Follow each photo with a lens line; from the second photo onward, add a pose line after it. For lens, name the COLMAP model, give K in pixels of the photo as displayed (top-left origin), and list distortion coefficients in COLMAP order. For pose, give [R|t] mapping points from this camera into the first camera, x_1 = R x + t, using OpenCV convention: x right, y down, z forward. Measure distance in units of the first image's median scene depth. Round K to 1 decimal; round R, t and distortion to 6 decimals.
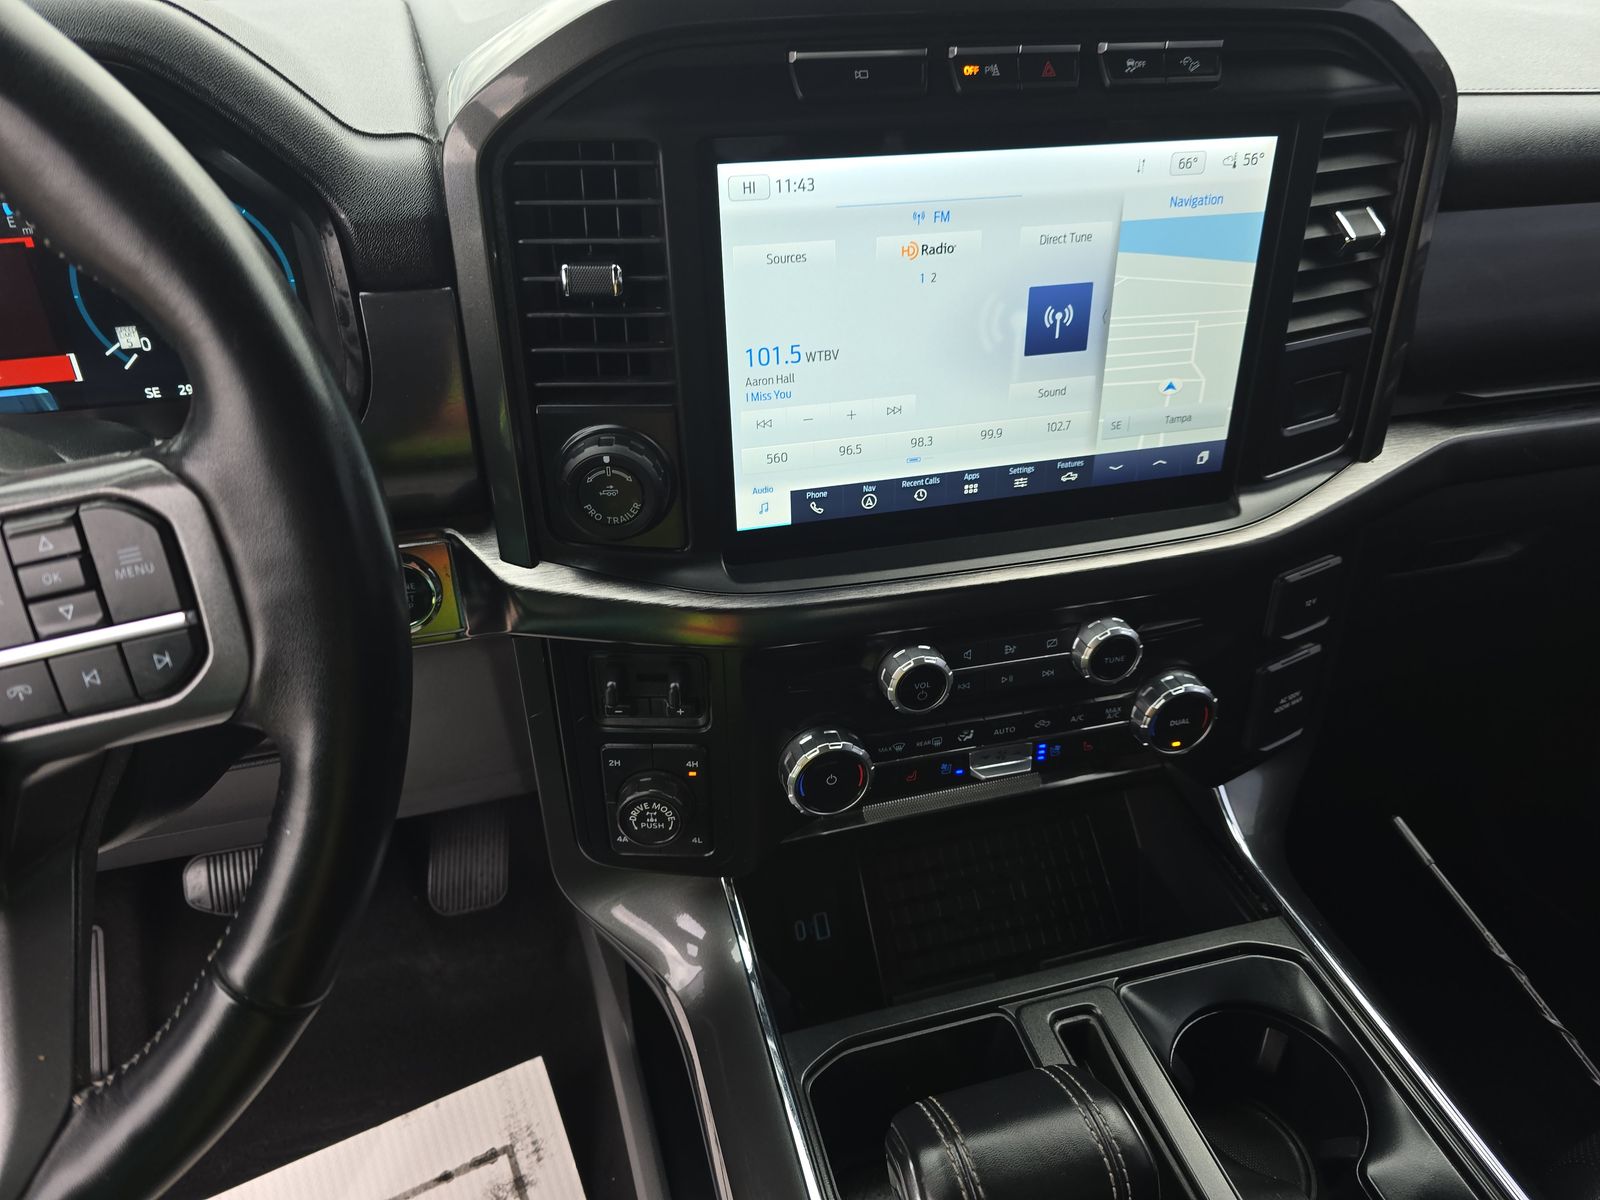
lens RADIAL K [[1056.8, 0, 800.0], [0, 1056.8, 600.0], [0, 0, 1]] dist [0.066891, -0.102597]
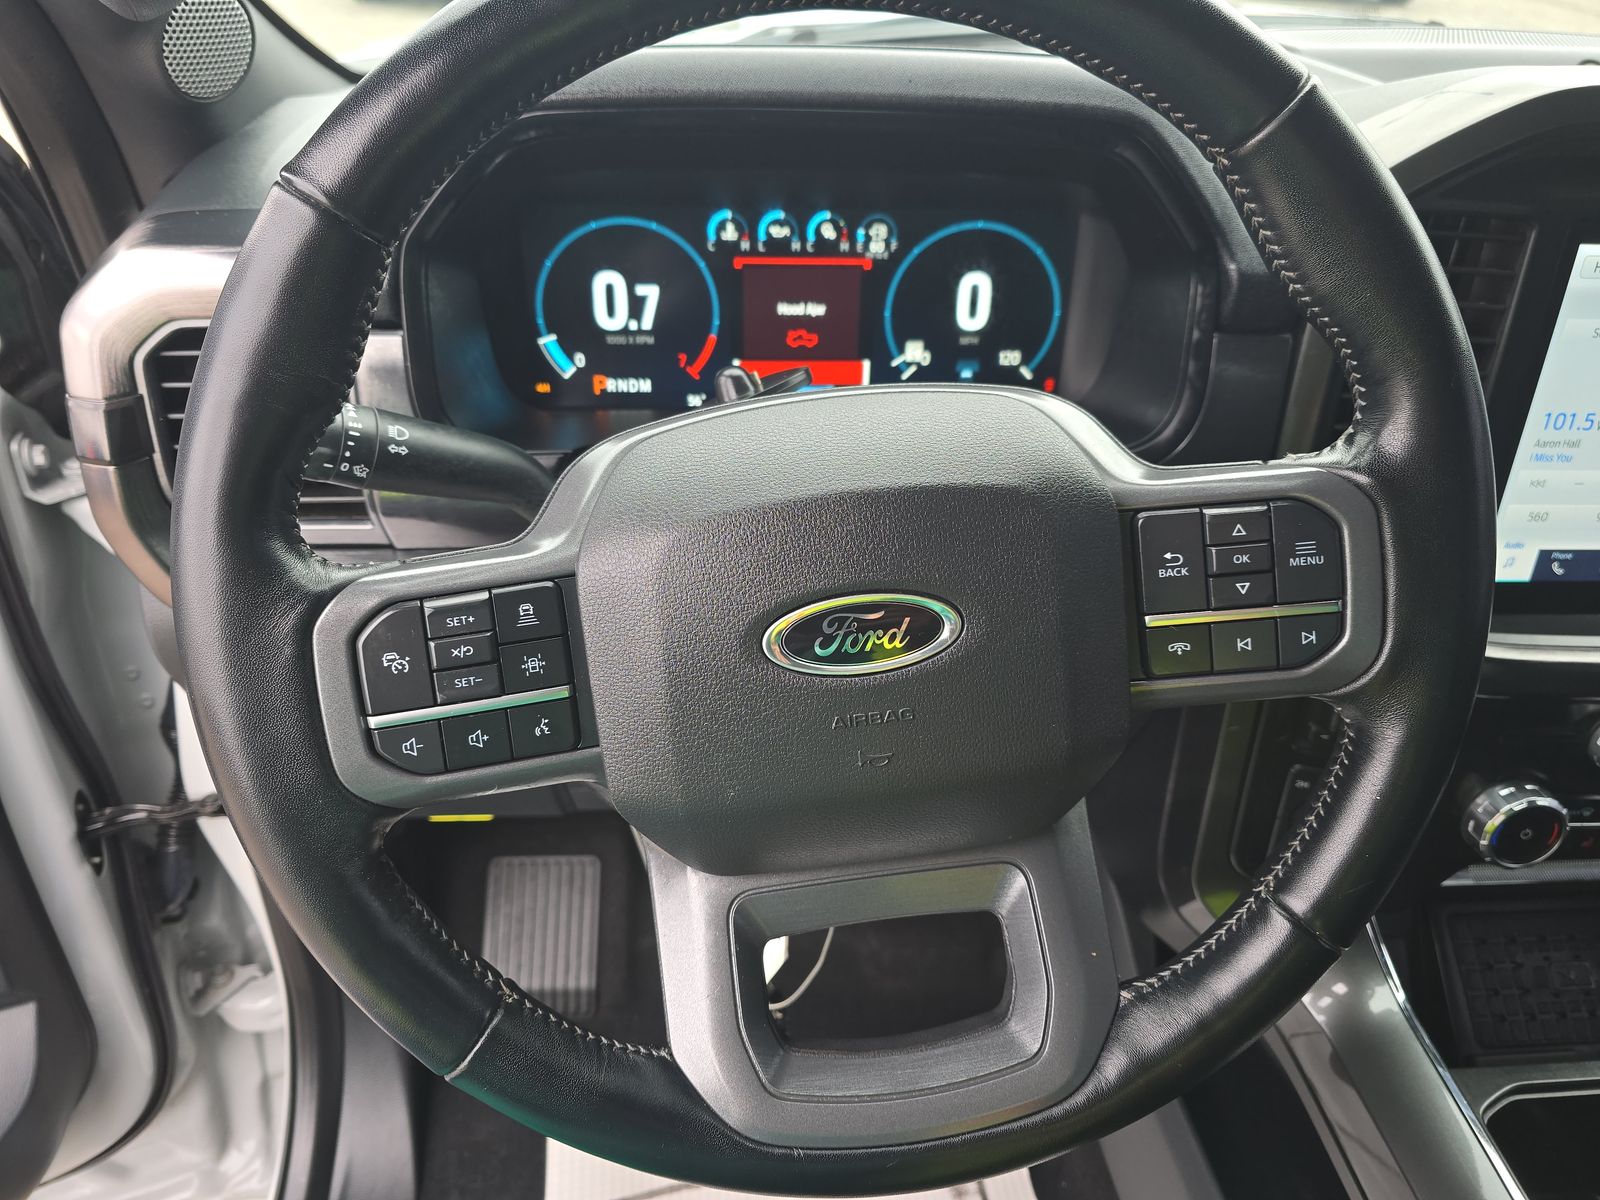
lens RADIAL K [[1056.8, 0, 800.0], [0, 1056.8, 600.0], [0, 0, 1]] dist [0.066891, -0.102597]
pose [[0.974885, 0.127730, -0.182441, -0.511288], [-0.133471, 0.990861, -0.019493, 0.061979], [0.178284, 0.043354, 0.983024, -0.149714]]
